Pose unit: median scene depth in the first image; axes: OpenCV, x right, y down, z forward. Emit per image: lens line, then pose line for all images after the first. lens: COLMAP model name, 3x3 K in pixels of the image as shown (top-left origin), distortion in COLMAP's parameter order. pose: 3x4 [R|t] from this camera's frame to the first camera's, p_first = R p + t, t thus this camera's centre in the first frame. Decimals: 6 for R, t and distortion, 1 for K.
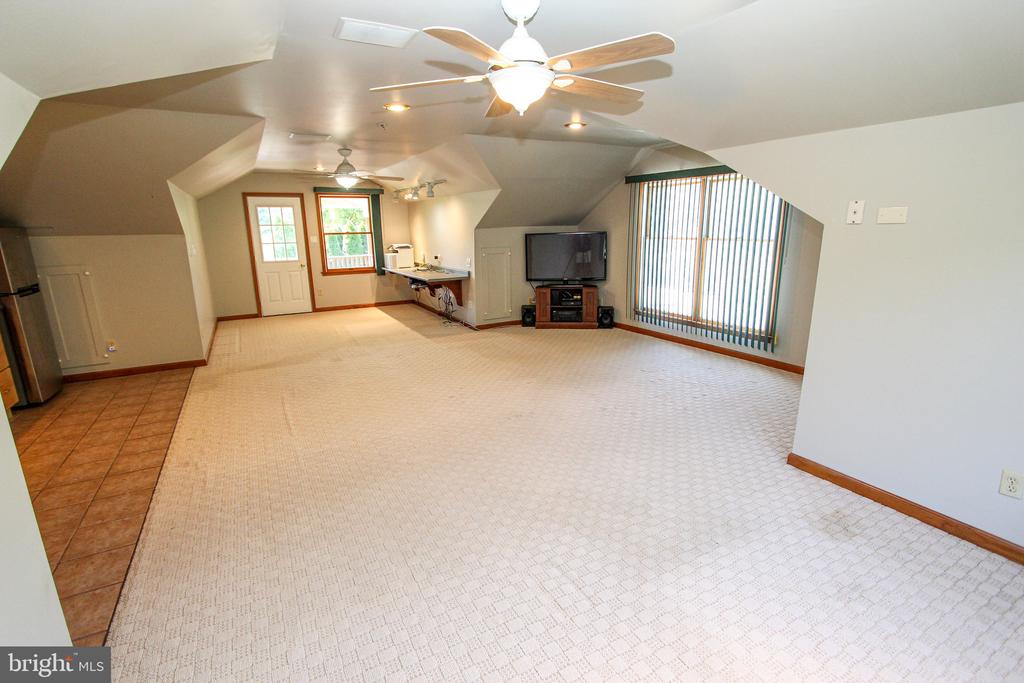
lens RADIAL K [[476.0, 0, 506.9], [0, 476.0, 340.0], [0, 0, 1]] dist [-0.016307, 0.001152]
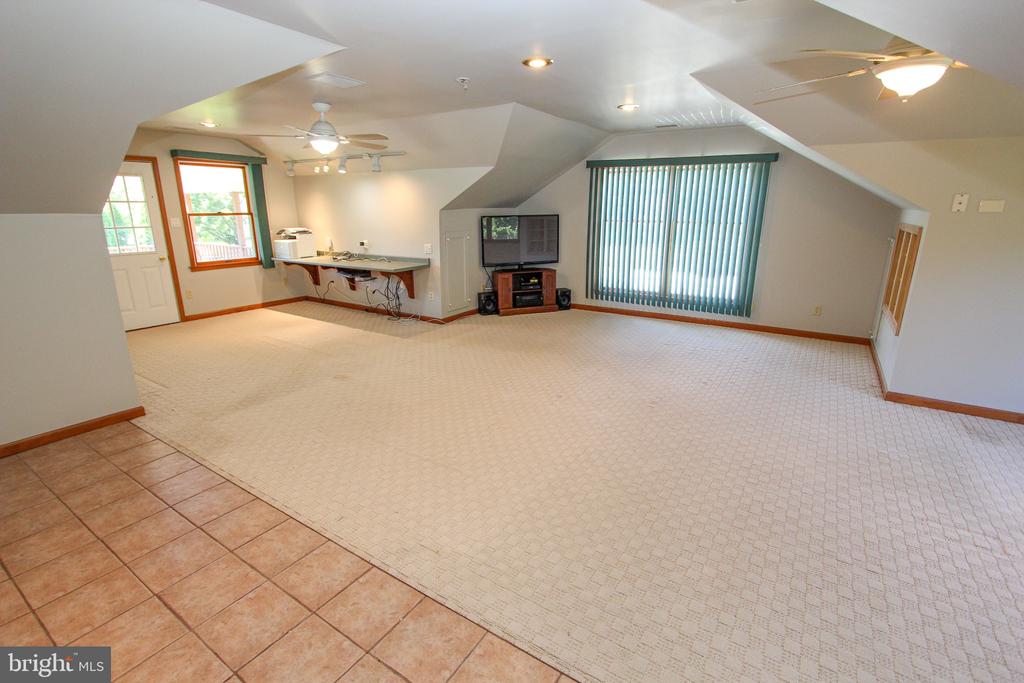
lens RADIAL K [[476.0, 0, 506.9], [0, 476.0, 340.0], [0, 0, 1]] dist [-0.016307, 0.001152]
pose [[0.883247, -0.111454, 0.455469, -0.369891], [0.095627, 0.993742, 0.057732, -0.030458], [-0.459053, -0.007437, 0.888378, 0.144475]]
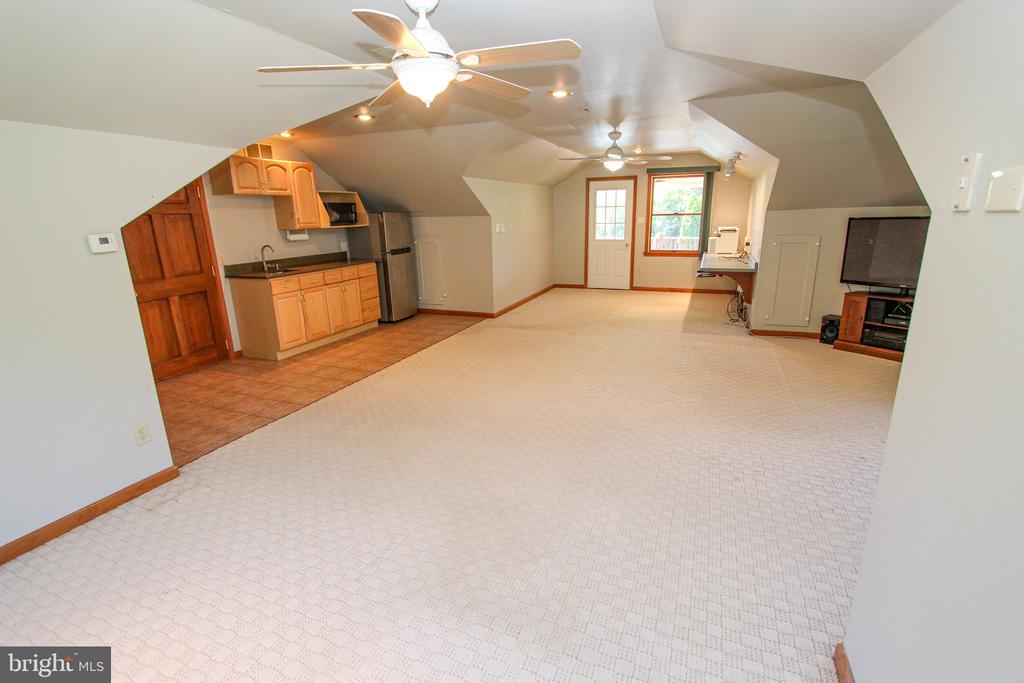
lens RADIAL K [[476.0, 0, 506.9], [0, 476.0, 340.0], [0, 0, 1]] dist [-0.016307, 0.001152]
pose [[0.623195, 0.201436, -0.755680, 0.295018], [-0.167723, 0.978202, 0.122435, -0.041385], [0.763870, 0.050444, 0.643396, 0.149109]]
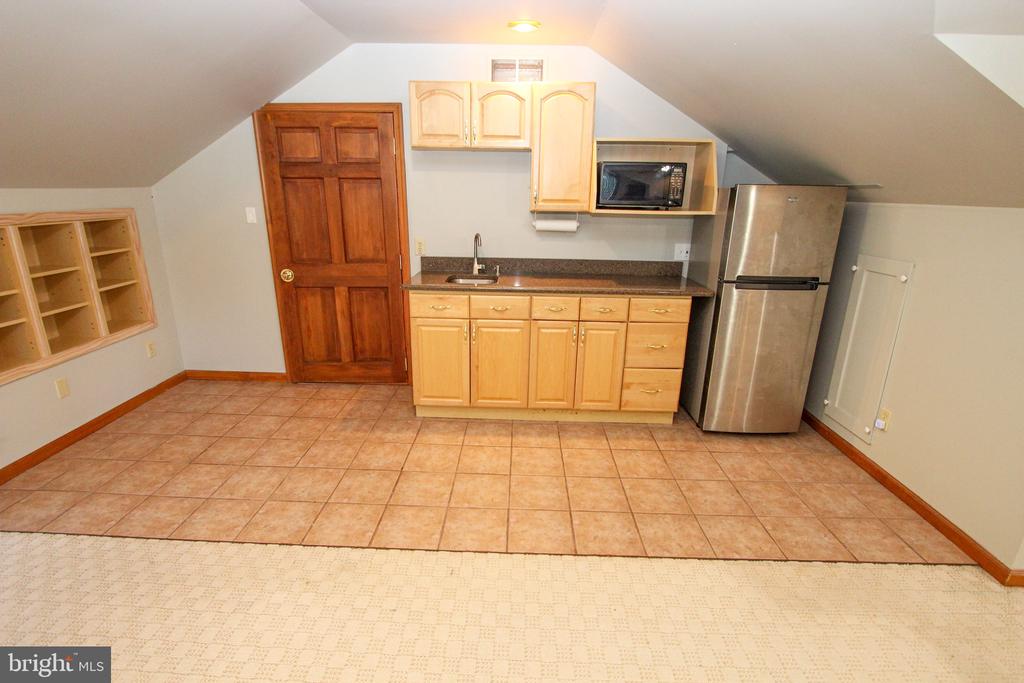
lens RADIAL K [[476.0, 0, 506.9], [0, 476.0, 340.0], [0, 0, 1]] dist [-0.016307, 0.001152]
pose [[-0.507367, 0.261858, -0.820980, -0.158360], [-0.207178, 0.887700, 0.411175, -0.137477], [0.836454, 0.378706, -0.396139, 0.584657]]
